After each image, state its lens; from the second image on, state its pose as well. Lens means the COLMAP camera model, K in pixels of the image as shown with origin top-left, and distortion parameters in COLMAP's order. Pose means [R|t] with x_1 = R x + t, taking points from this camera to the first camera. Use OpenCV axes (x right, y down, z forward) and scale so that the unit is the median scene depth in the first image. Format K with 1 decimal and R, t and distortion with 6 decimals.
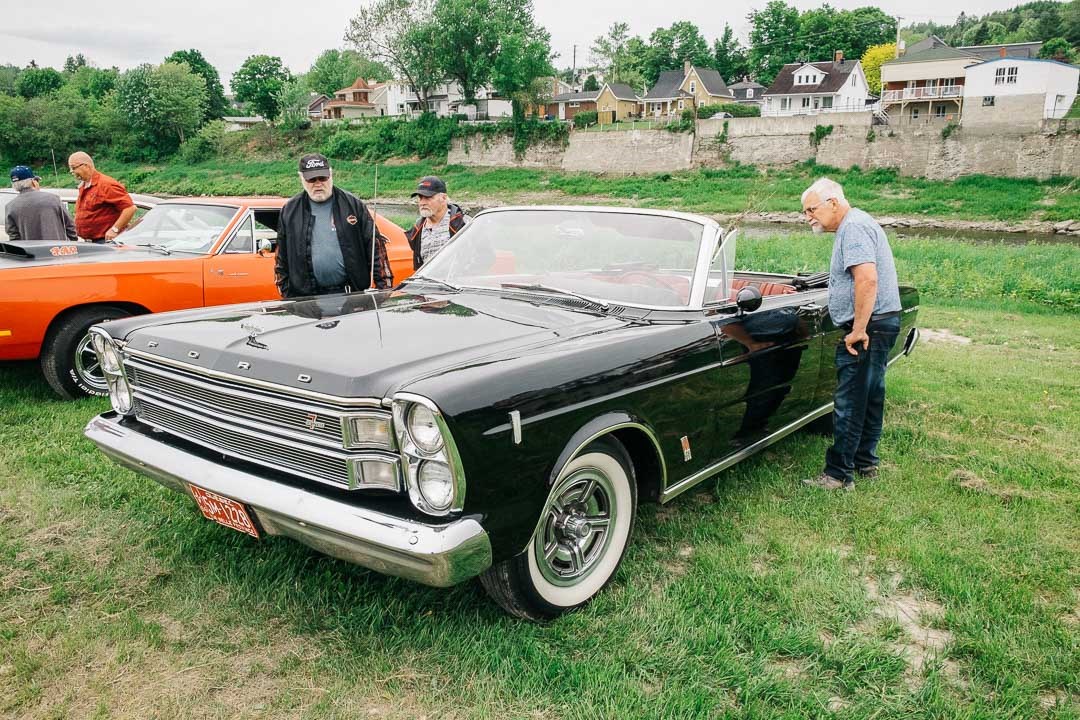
lens RADIAL K [[829.3, 0, 550.3], [0, 829.3, 371.0], [0, 0, 1]] dist [-0.028742, 0.028828]
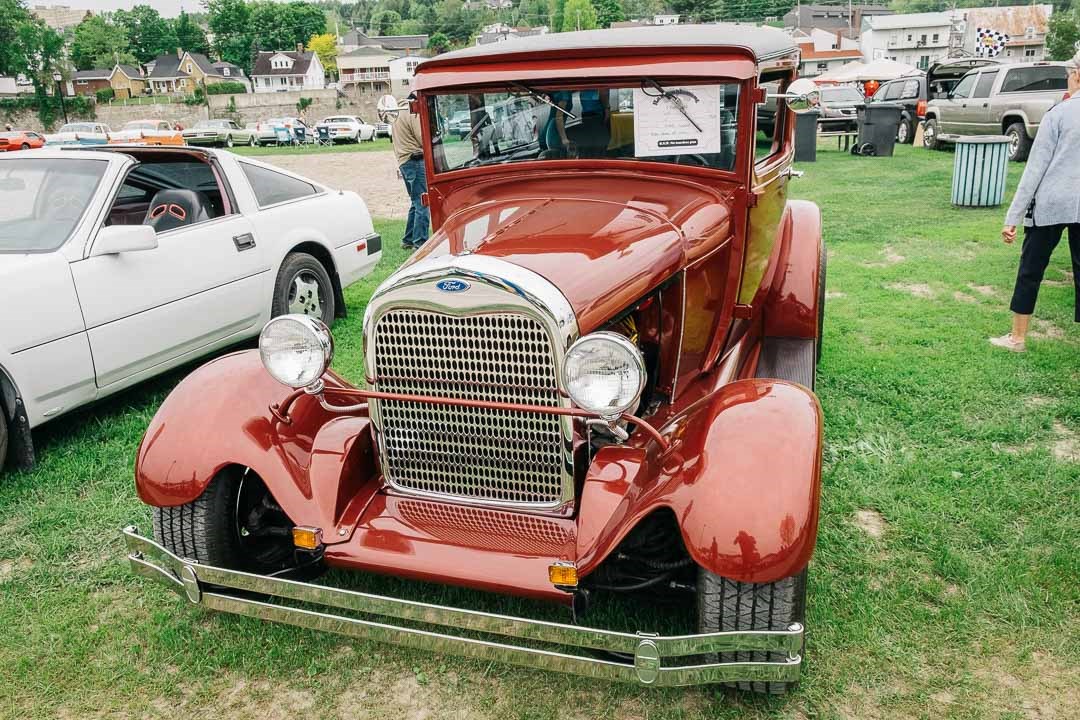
lens RADIAL K [[829.3, 0, 550.3], [0, 829.3, 371.0], [0, 0, 1]] dist [-0.028742, 0.028828]
pose [[0.799233, -0.197969, 0.567480, -0.214830], [0.177219, 0.979840, 0.092230, 0.101934], [-0.574299, 0.026855, 0.818205, -0.374254]]
